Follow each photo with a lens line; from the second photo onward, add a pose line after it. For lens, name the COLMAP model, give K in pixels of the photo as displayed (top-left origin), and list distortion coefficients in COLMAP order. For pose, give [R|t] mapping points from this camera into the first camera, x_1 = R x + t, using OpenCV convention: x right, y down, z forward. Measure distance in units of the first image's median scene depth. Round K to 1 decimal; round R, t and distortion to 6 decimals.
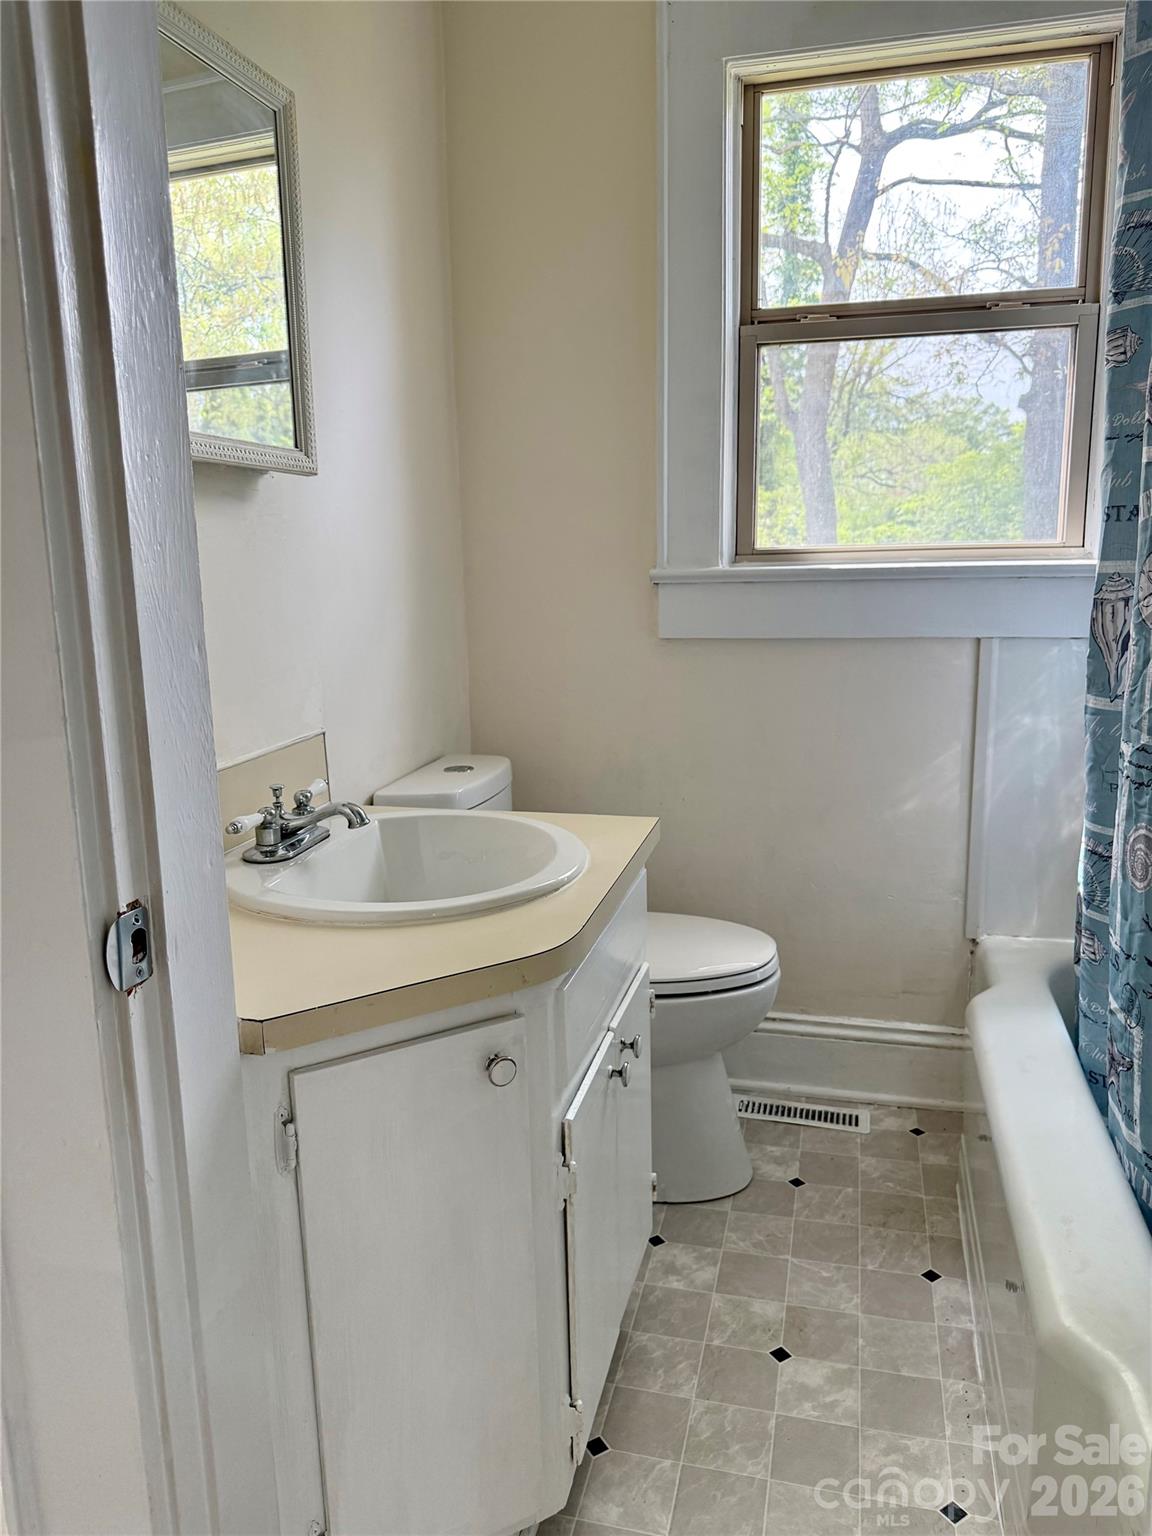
lens RADIAL K [[1087.8, 0, 576.9], [0, 1087.8, 763.6], [0, 0, 1]] dist [0.104105, -0.162672]
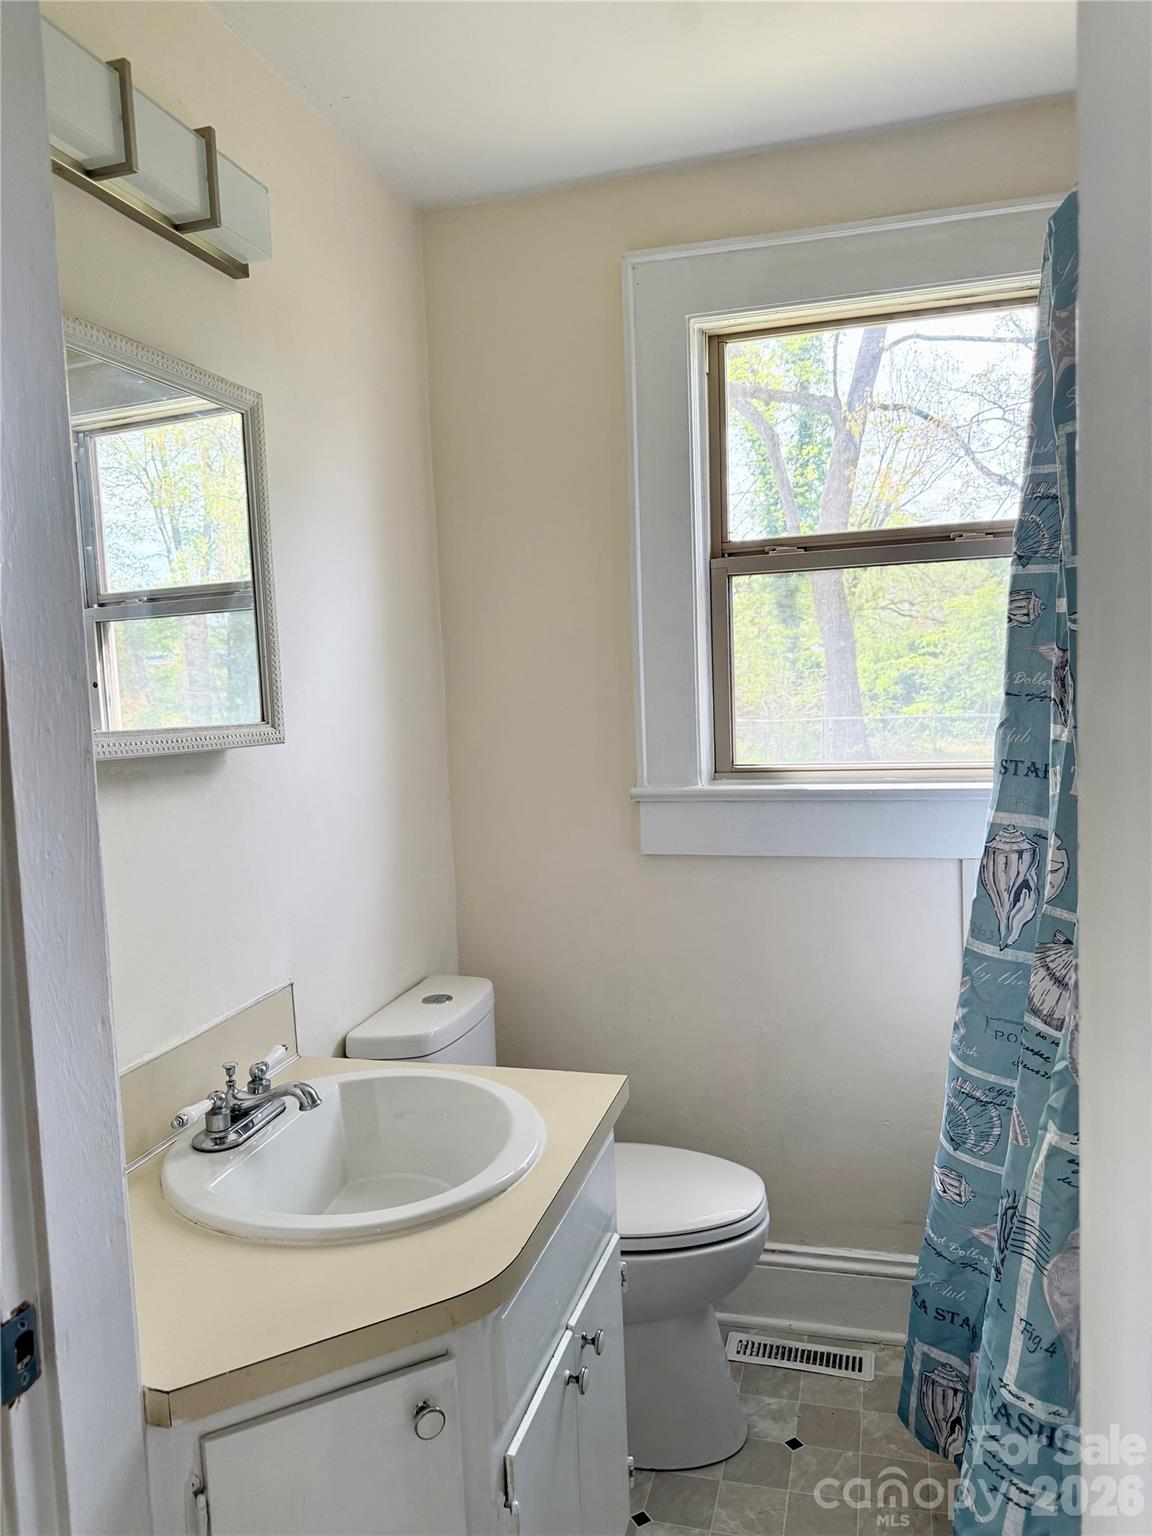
lens RADIAL K [[1091.0, 0, 580.4], [0, 1091.0, 773.8], [0, 0, 1]] dist [0.047889, -0.051961]
pose [[0.999453, -0.016561, -0.028642, 0.055338], [0.013591, 0.994799, -0.100945, -0.101118], [0.030165, 0.100501, 0.994480, -0.001263]]
